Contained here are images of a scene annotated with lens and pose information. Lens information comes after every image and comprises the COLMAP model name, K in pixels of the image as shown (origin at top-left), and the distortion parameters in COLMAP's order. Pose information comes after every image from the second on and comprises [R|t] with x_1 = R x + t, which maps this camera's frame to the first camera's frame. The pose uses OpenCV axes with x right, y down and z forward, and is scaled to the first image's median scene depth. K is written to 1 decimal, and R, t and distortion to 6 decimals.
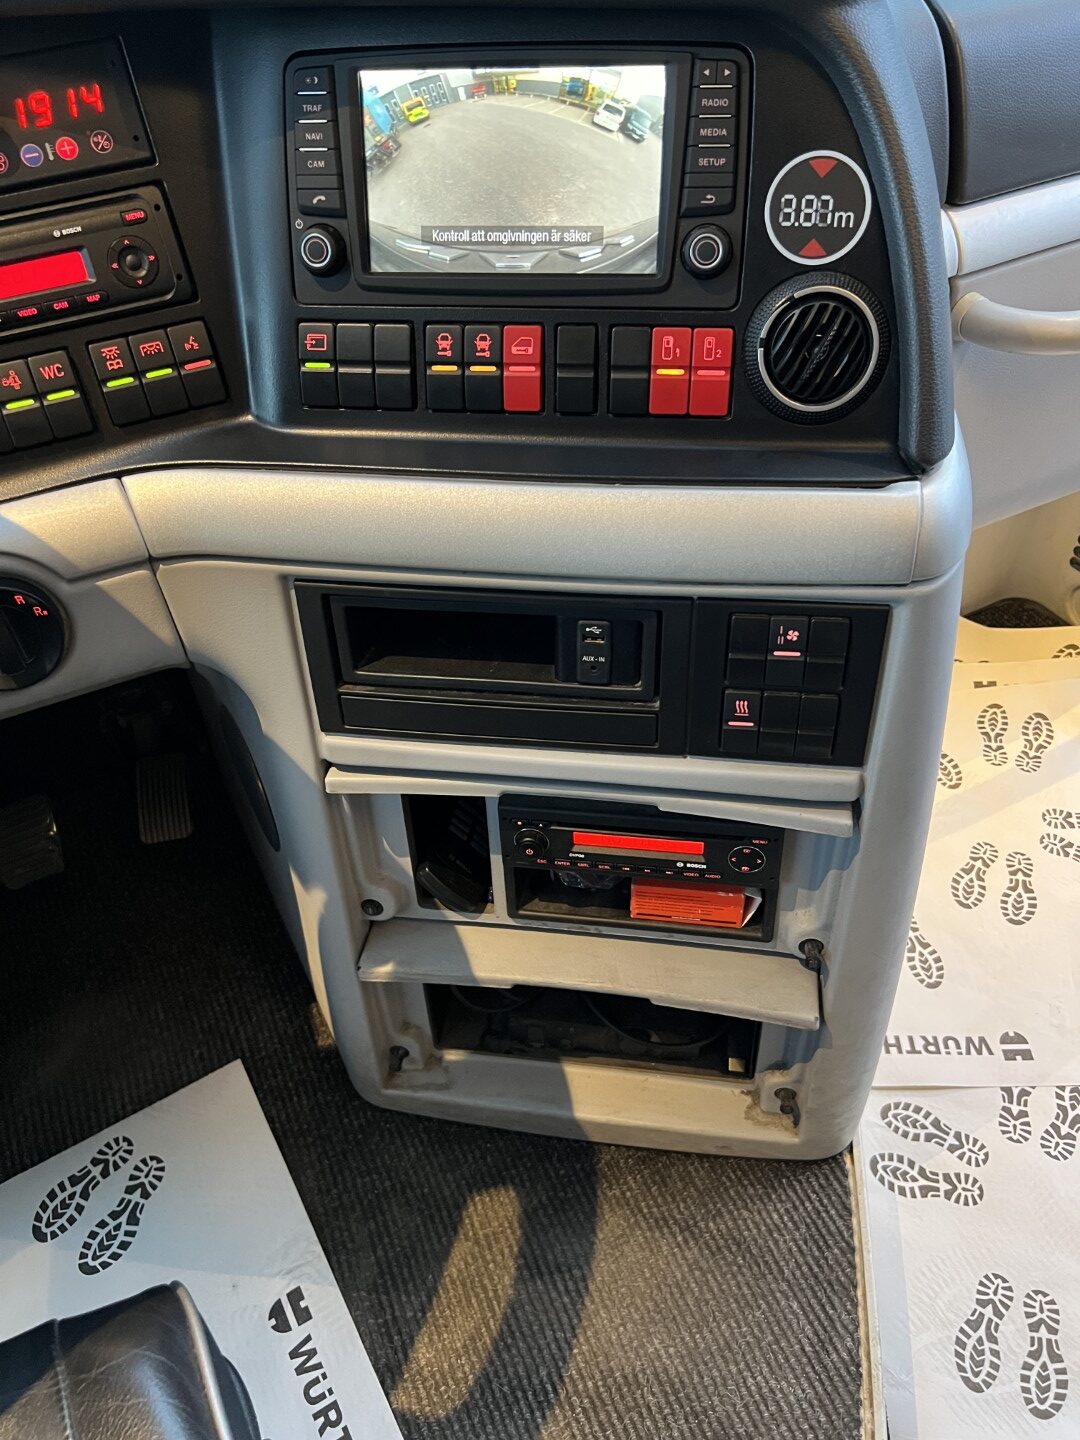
lens RADIAL K [[1088.4, 0, 541.2], [0, 1088.4, 742.3], [0, 0, 1]] dist [0.073561, -0.083326]
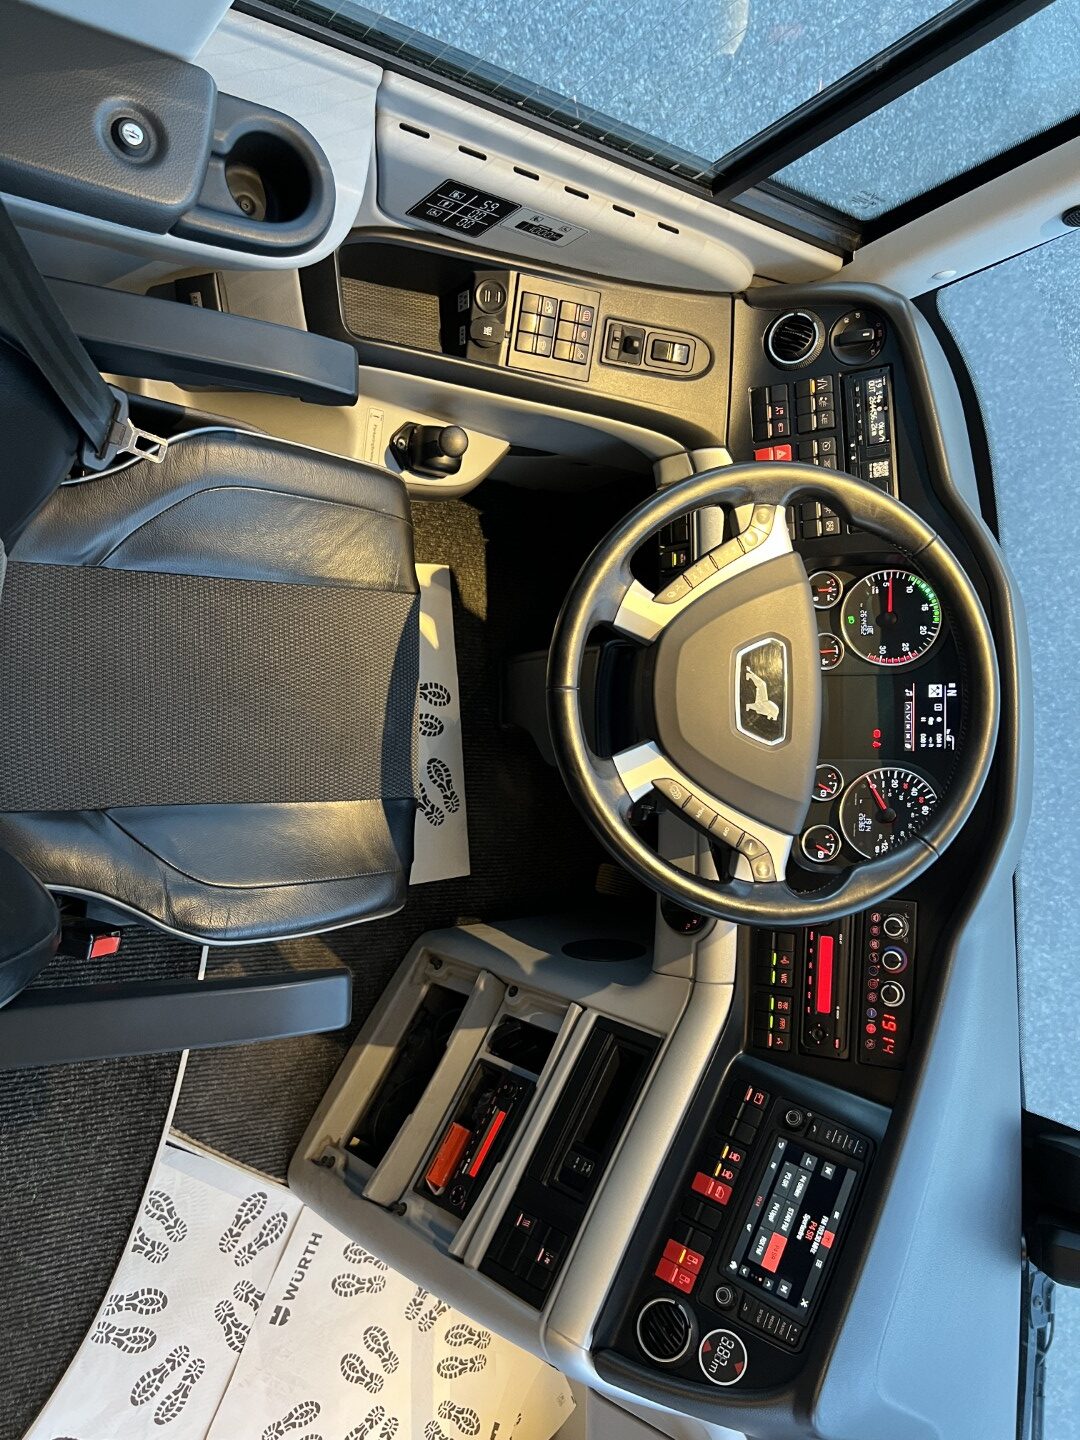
lens RADIAL K [[1092.2, 0, 530.9], [0, 1092.2, 720.5], [0, 0, 1]] dist [0.008861, 0.004370]
pose [[-0.390787, 0.888432, -0.240778, -0.128192], [-0.916159, -0.350088, 0.195171, -0.085543], [0.089102, 0.296861, 0.950755, -0.966730]]
